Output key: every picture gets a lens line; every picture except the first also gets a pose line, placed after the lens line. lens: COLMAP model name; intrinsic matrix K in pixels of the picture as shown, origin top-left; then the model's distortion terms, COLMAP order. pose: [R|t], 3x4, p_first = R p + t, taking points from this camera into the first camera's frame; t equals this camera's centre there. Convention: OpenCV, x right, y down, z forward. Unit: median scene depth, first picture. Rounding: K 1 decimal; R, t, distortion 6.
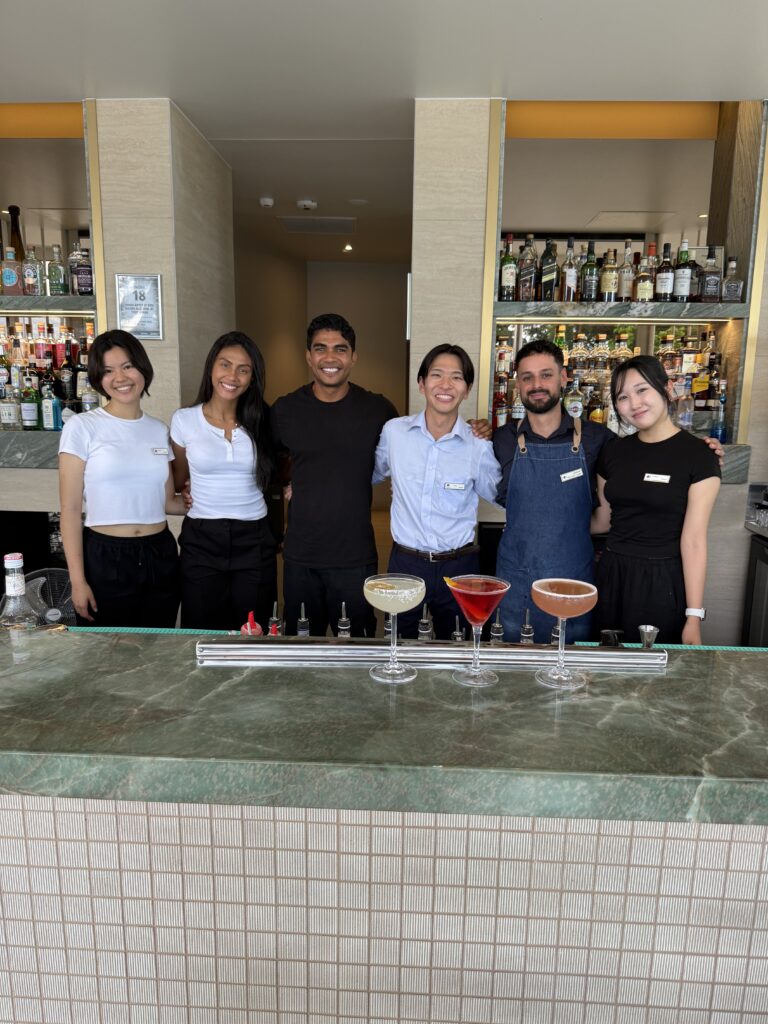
lens RADIAL K [[729.6, 0, 389.0], [0, 729.6, 533.1], [0, 0, 1]] dist [-0.017772, 0.003788]
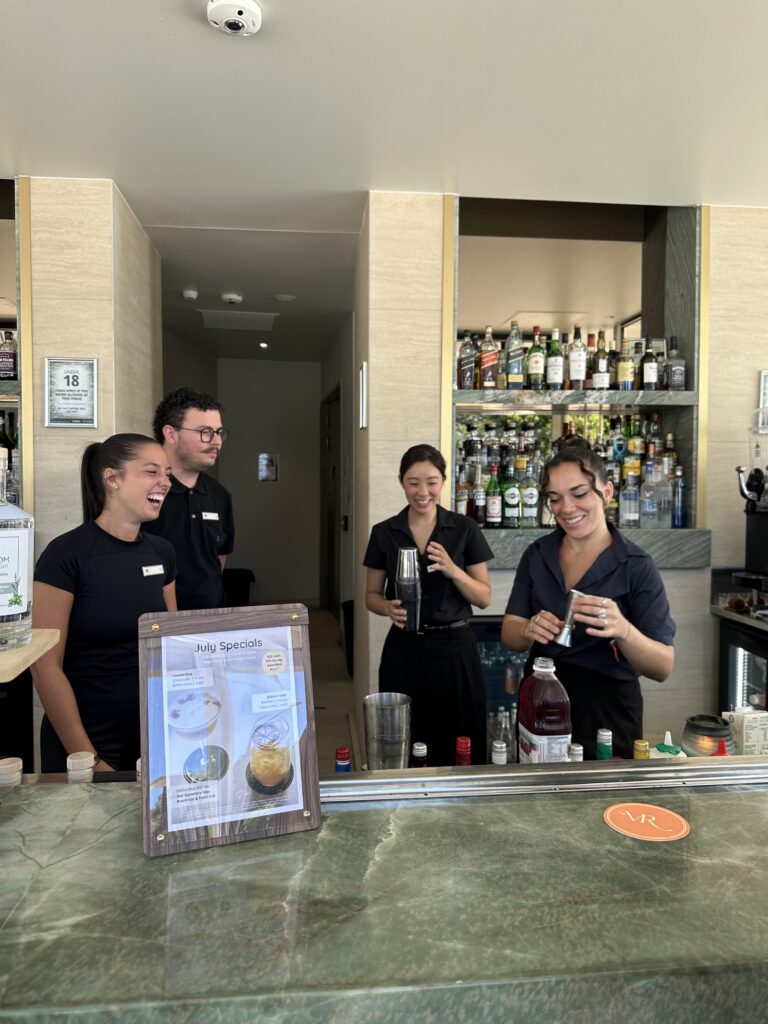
lens RADIAL K [[733.6, 0, 377.1], [0, 733.6, 521.1], [0, 0, 1]] dist [0.040320, -0.053764]
pose [[0.990256, -0.019958, 0.137820, -0.099843], [0.040168, 0.988549, -0.145456, -0.002759], [-0.133339, 0.149575, 0.979718, 0.070904]]
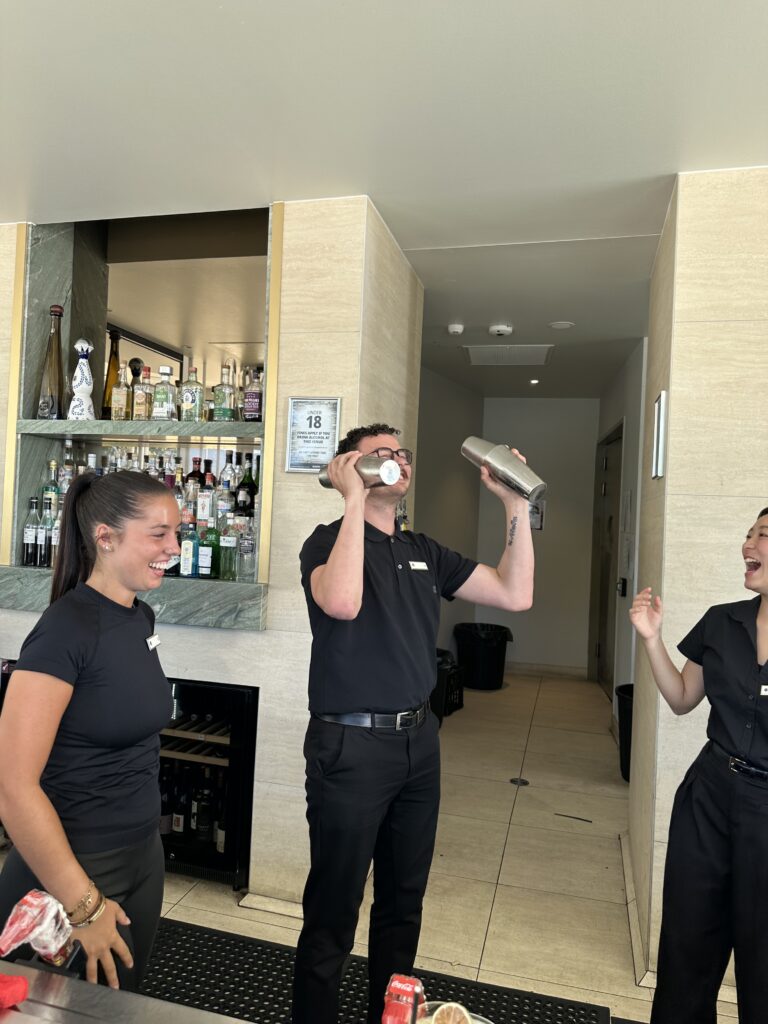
lens RADIAL K [[733.6, 0, 380.4], [0, 733.6, 517.8], [0, 0, 1]] dist [0.040320, -0.053764]
pose [[0.976348, 0.022601, -0.215020, -0.093950], [-0.066566, 0.977635, -0.199497, -0.063335], [0.205702, 0.209092, 0.956016, 0.256768]]
